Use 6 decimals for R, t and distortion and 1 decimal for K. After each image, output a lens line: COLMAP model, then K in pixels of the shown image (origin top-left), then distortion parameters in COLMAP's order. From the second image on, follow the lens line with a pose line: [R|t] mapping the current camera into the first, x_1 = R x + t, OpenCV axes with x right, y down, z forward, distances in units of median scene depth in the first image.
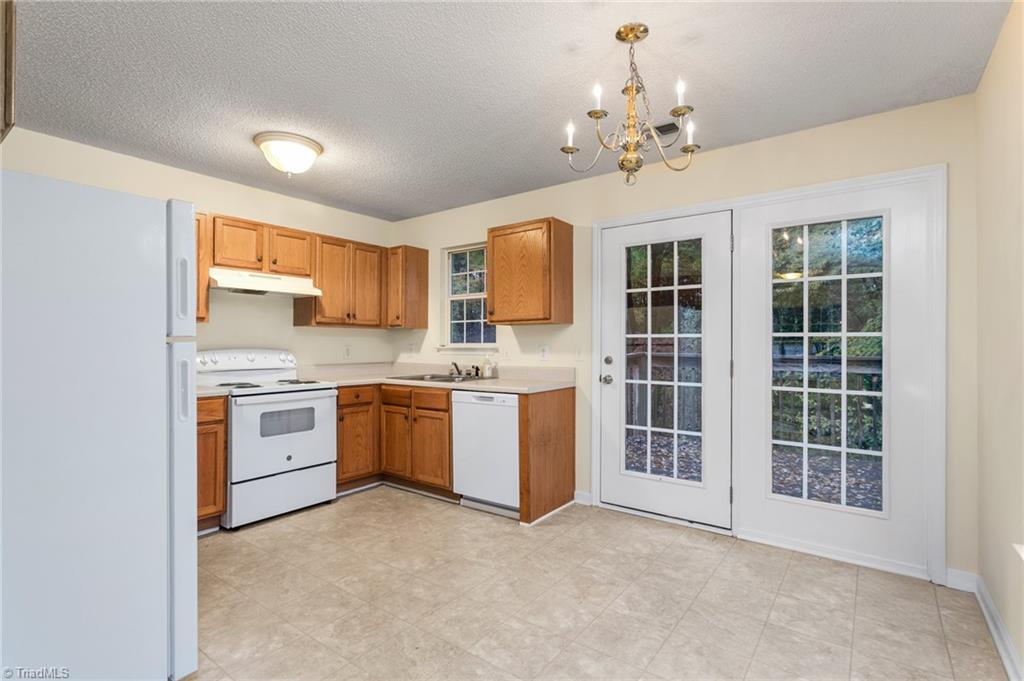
lens RADIAL K [[486.5, 0, 526.3], [0, 486.5, 342.8], [0, 0, 1]] dist [-0.001156, 0.000108]
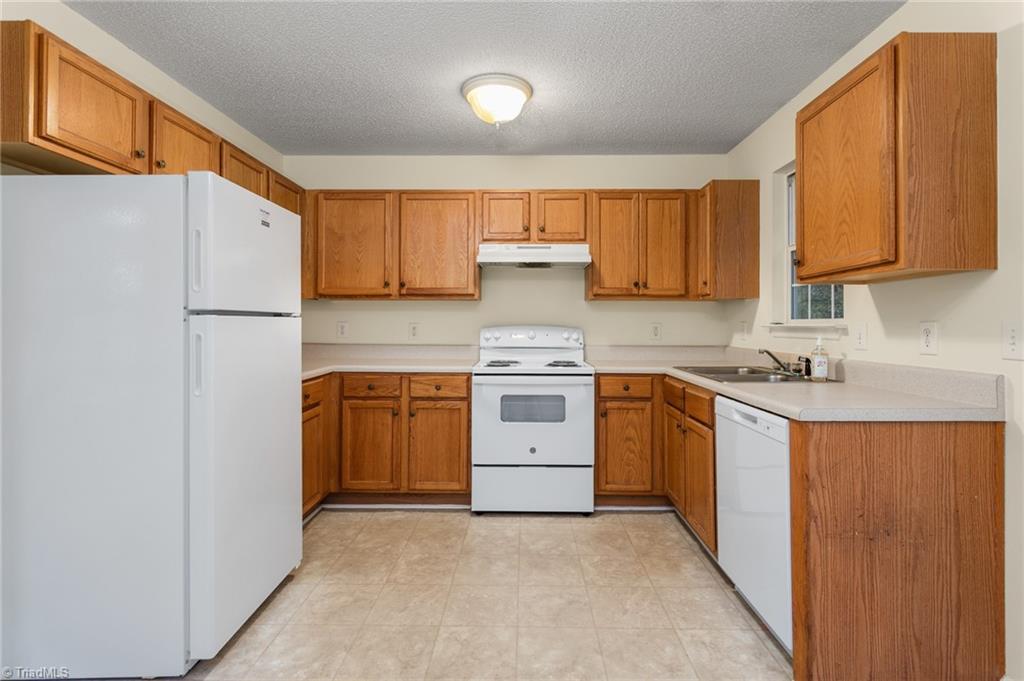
lens RADIAL K [[497.8, 0, 518.8], [0, 497.8, 320.3], [0, 0, 1]] dist [0.001848, 0.000419]
pose [[0.567264, -0.003927, -0.823527, 0.216325], [0.000169, 0.999989, -0.004652, 0.006532], [0.823536, 0.002500, 0.567258, 0.429062]]
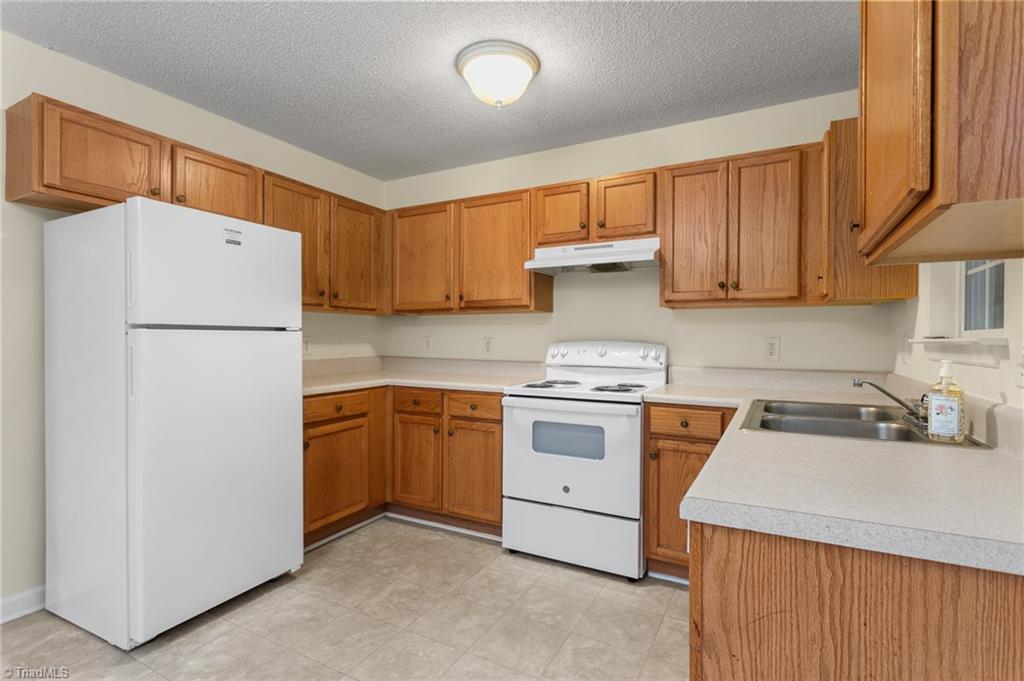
lens RADIAL K [[486.5, 0, 526.3], [0, 486.5, 342.8], [0, 0, 1]] dist [-0.001156, 0.000108]
pose [[0.128607, 0.007903, -0.991664, 0.209672], [-0.000820, 0.999969, 0.007863, 0.009589], [0.991695, -0.000198, 0.128609, 0.772192]]
